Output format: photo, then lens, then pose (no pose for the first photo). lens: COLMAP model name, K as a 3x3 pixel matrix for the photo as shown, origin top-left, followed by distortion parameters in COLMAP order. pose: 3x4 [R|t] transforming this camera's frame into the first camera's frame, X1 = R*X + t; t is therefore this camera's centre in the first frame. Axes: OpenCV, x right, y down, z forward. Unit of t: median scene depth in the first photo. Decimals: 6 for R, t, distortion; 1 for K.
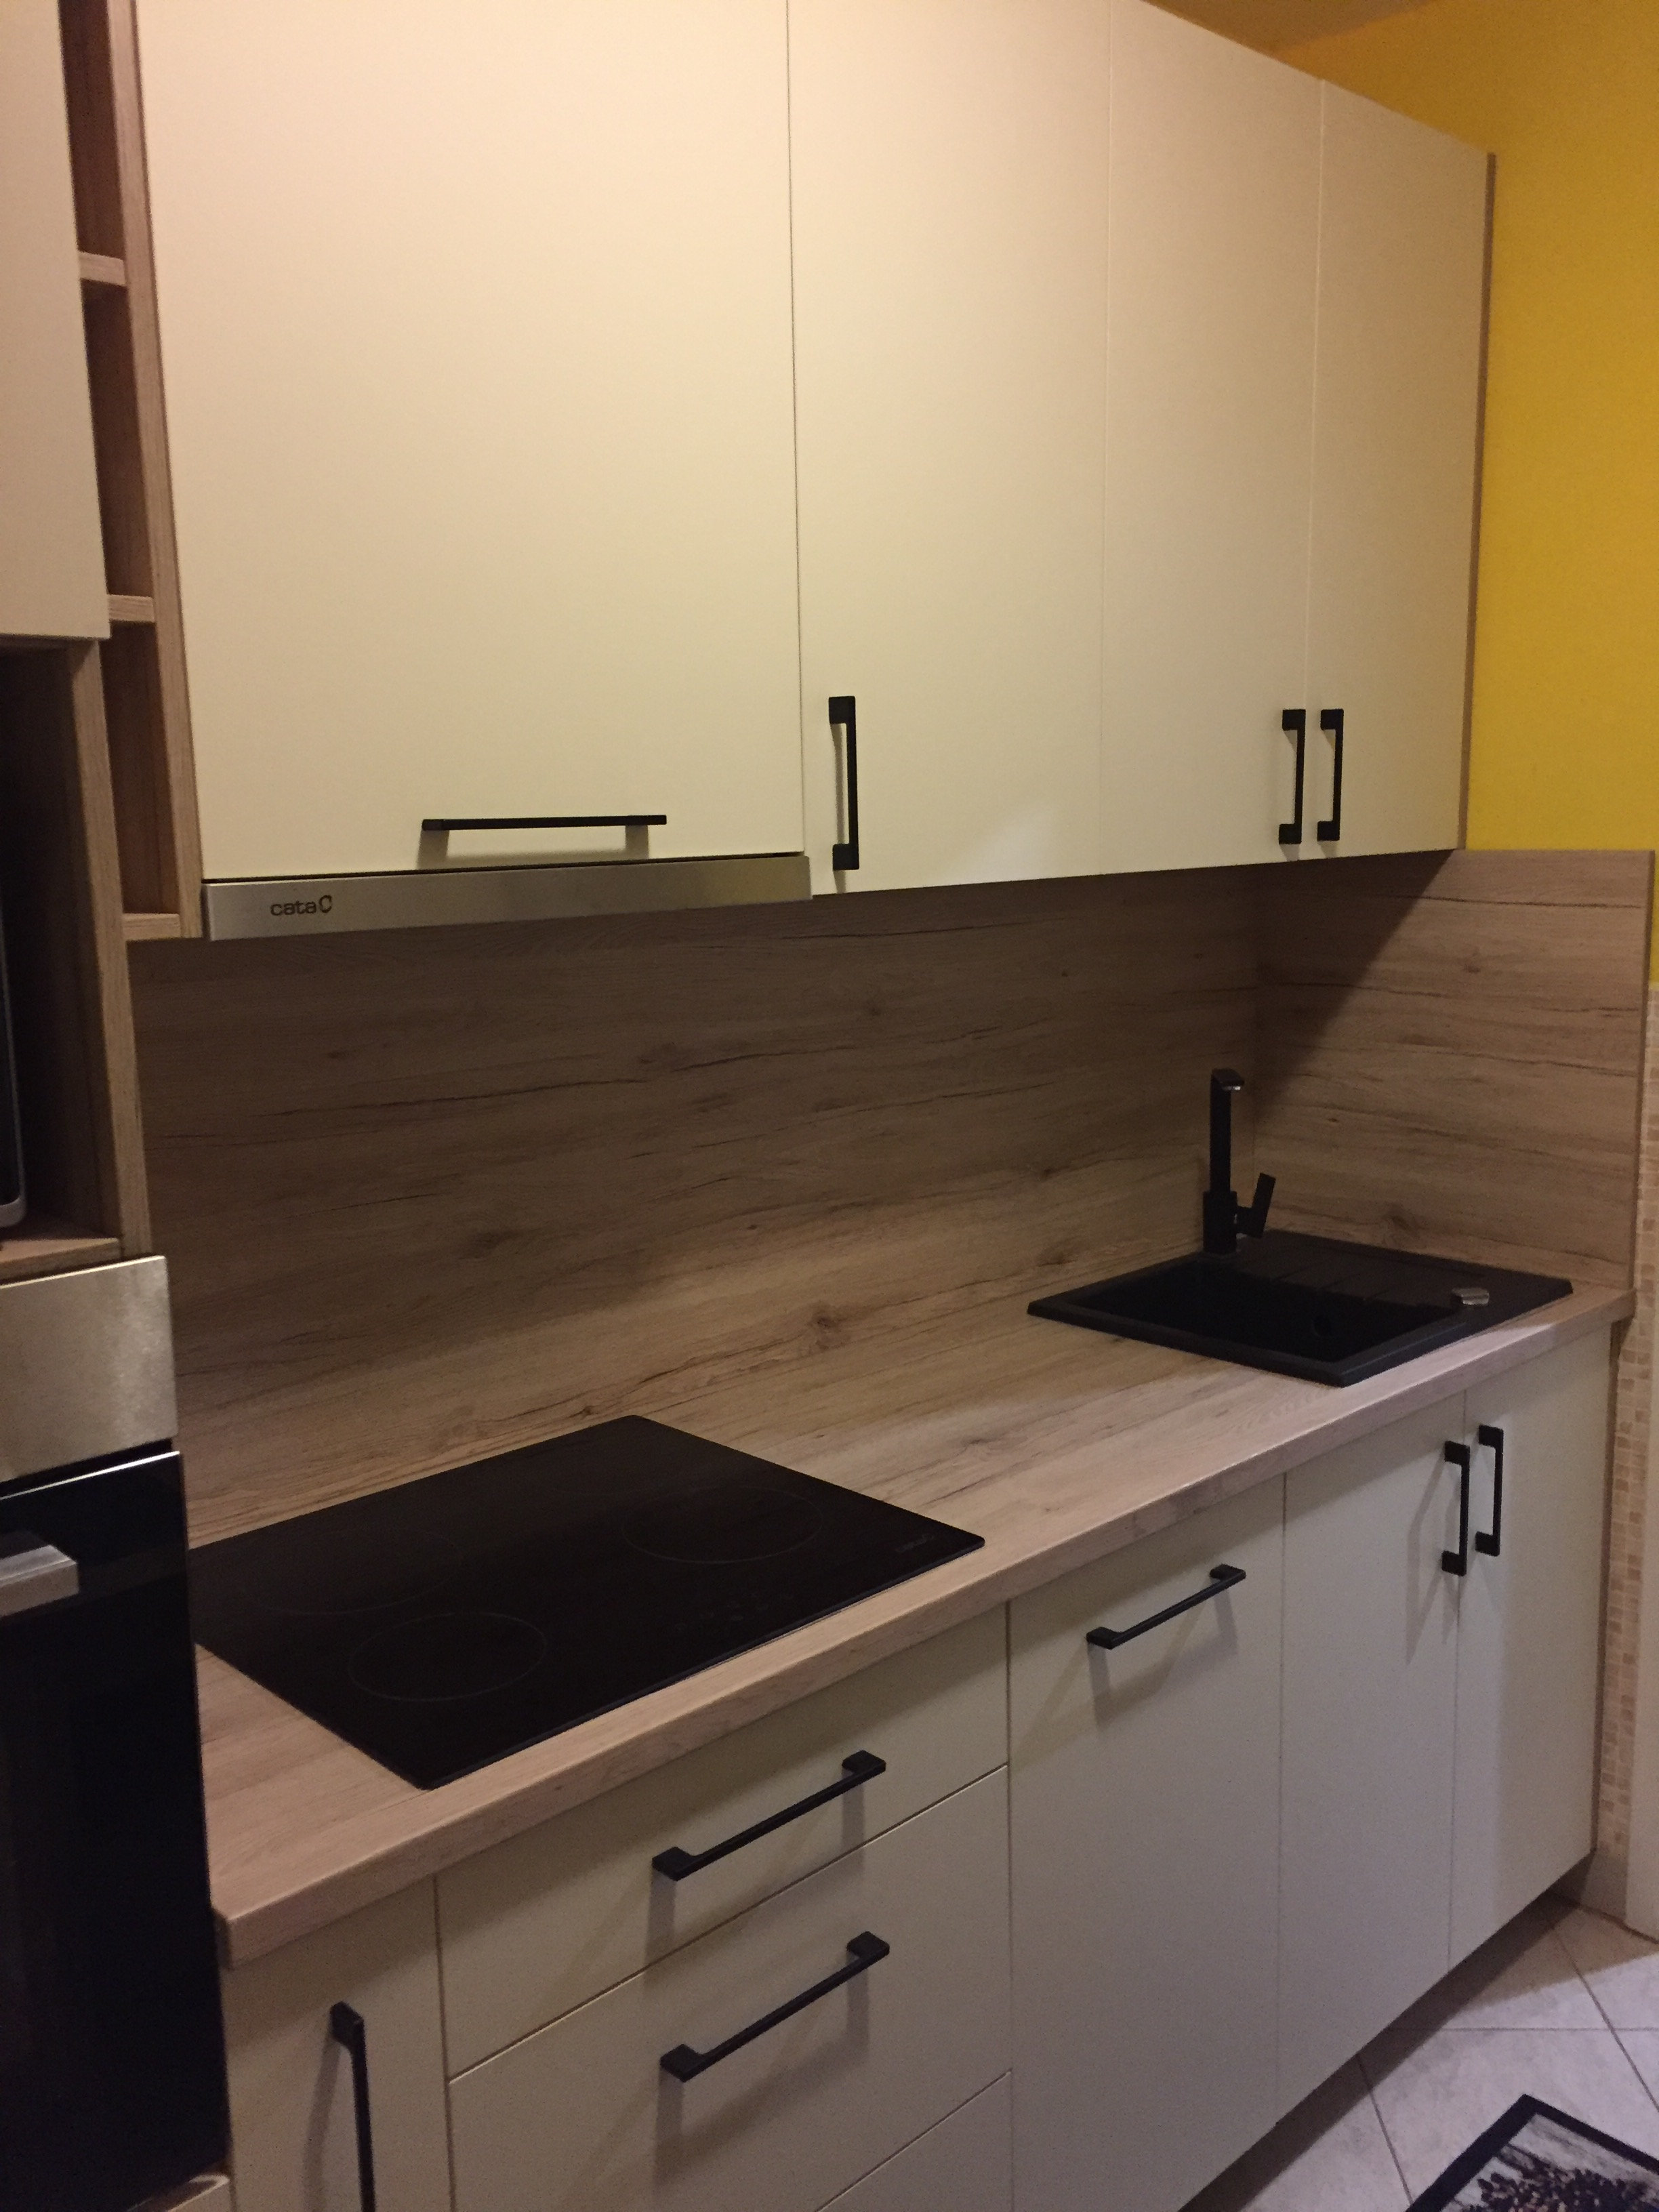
lens RADIAL K [[1887.9, 0, 831.8], [0, 1887.9, 1109.7], [0, 0, 1]] dist [0.018170, 0.000912]
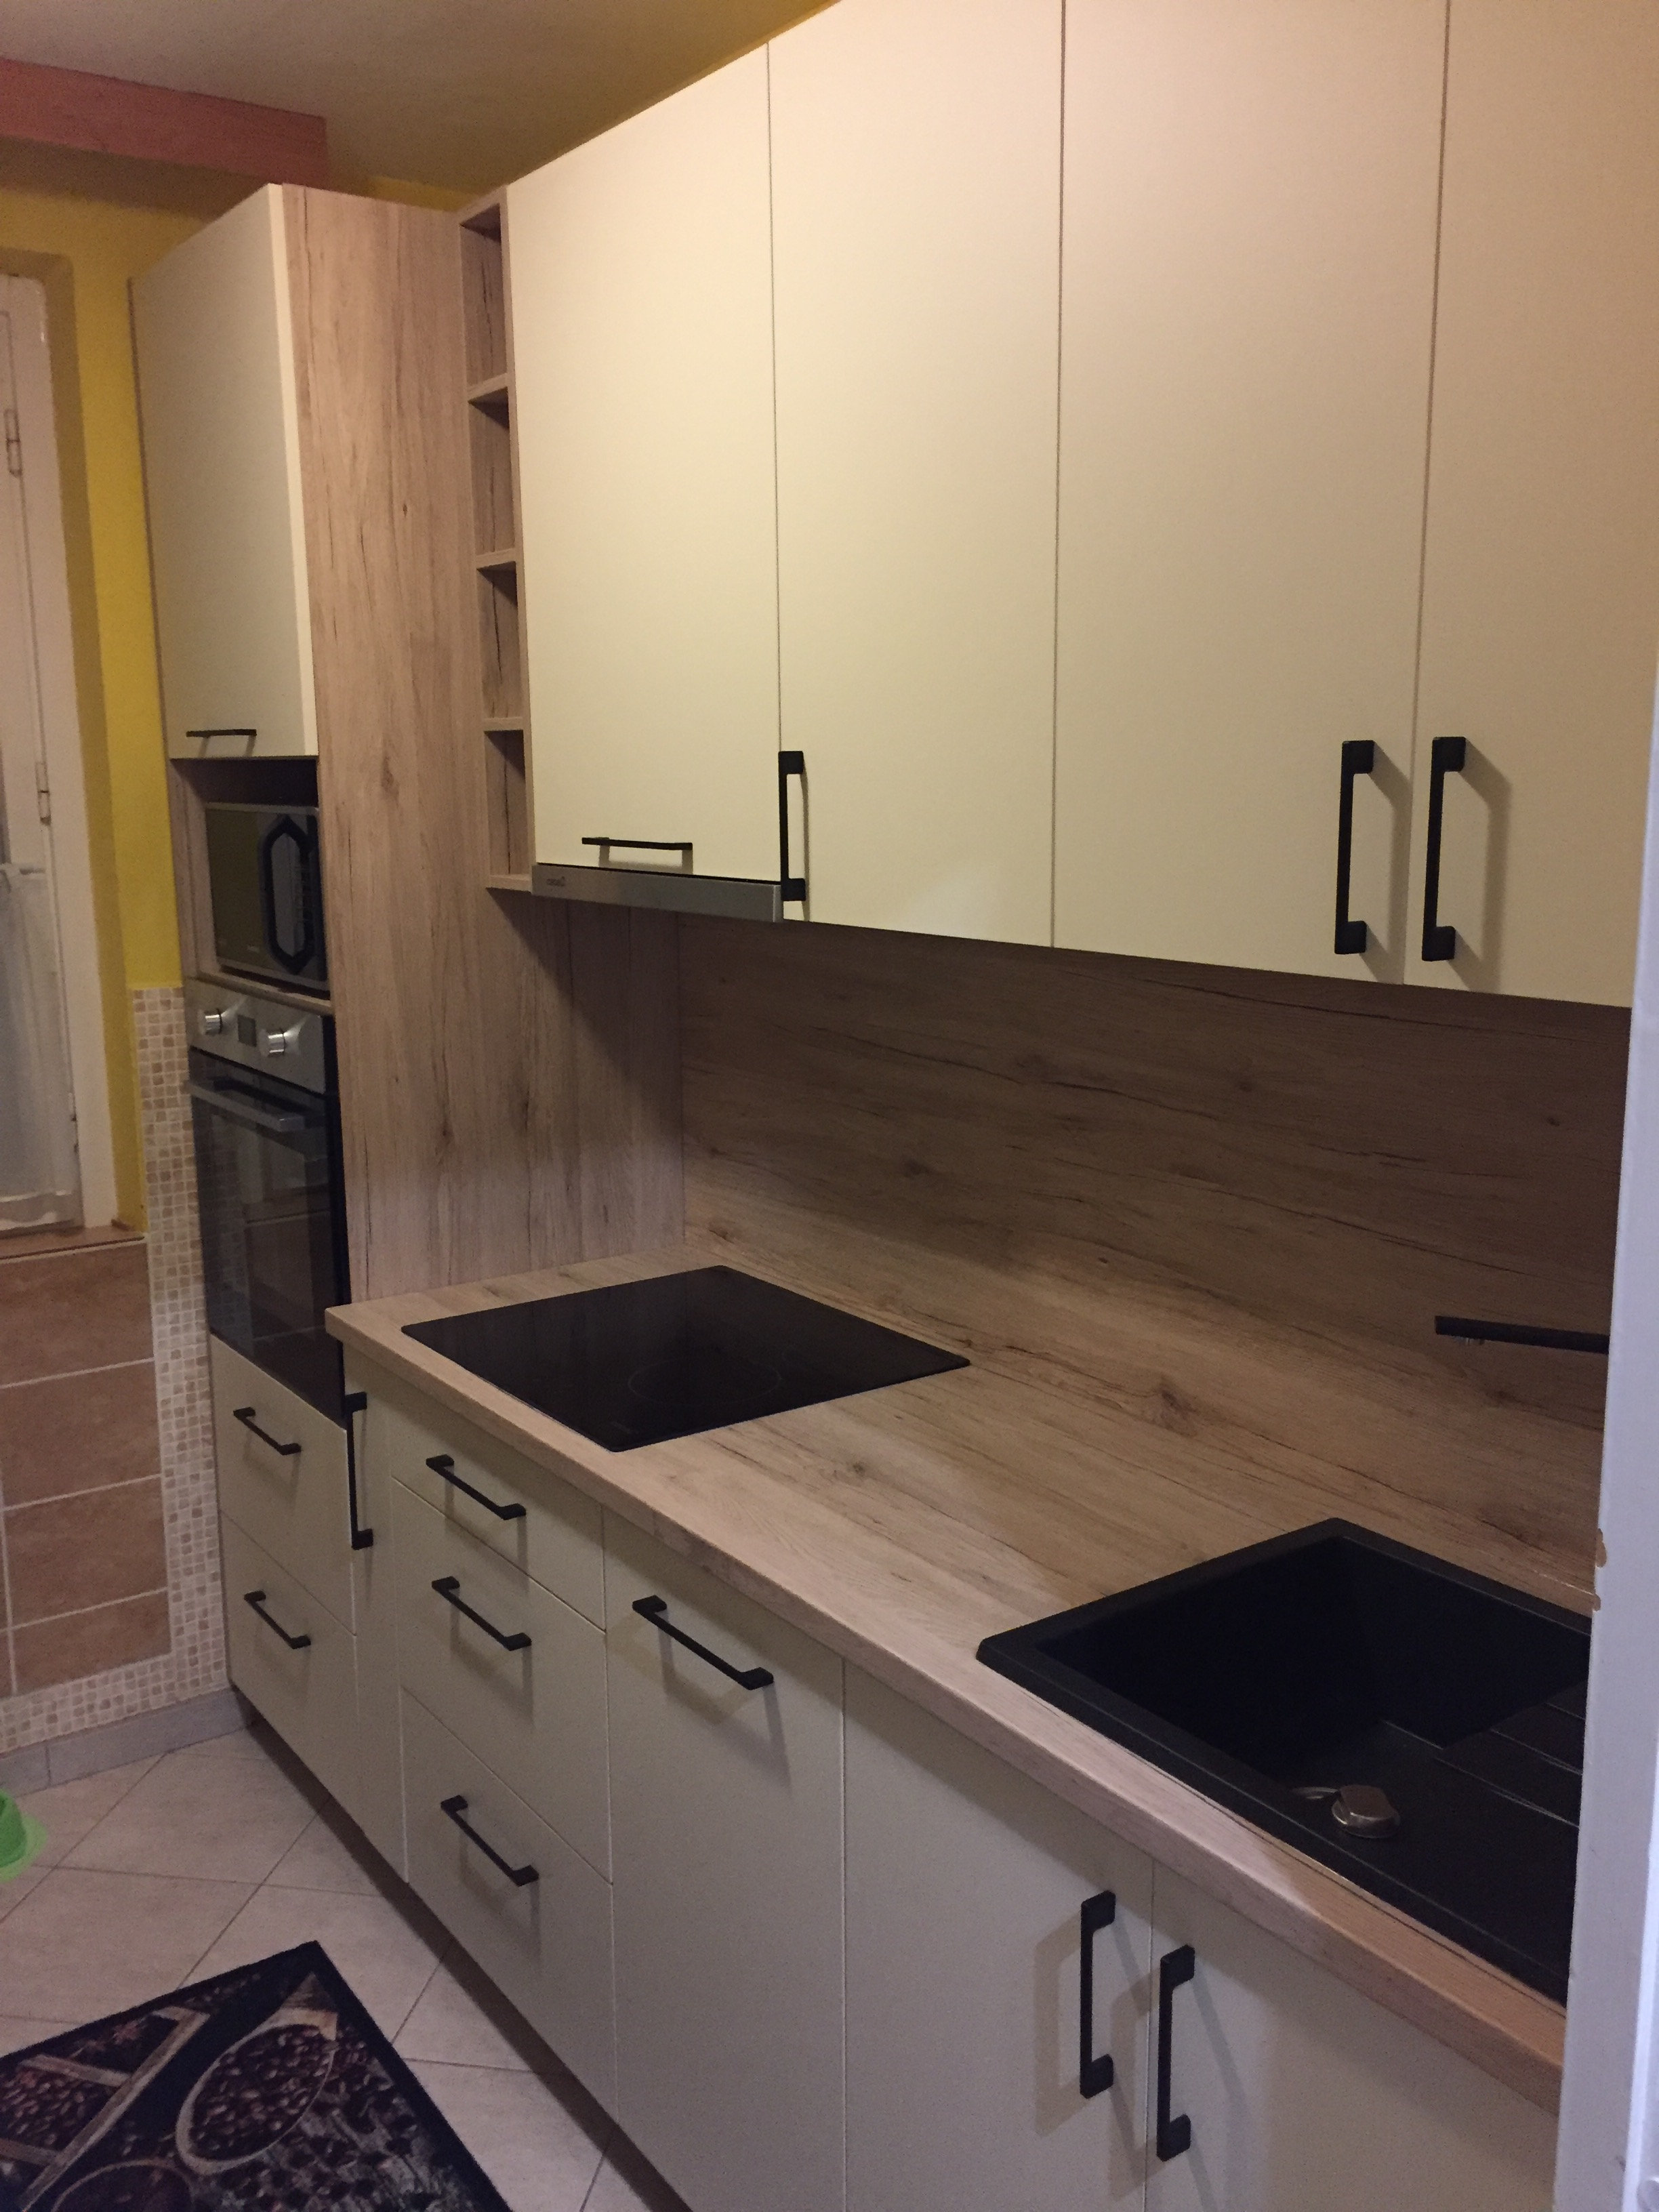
lens RADIAL K [[1887.9, 0, 831.4], [0, 1887.9, 1101.6], [0, 0, 1]] dist [0.018170, 0.000912]
pose [[-0.146215, 0.193876, -0.970069, 1.038949], [-0.151832, 0.964591, 0.215666, -0.236858], [0.977532, 0.178821, -0.111601, 1.064296]]
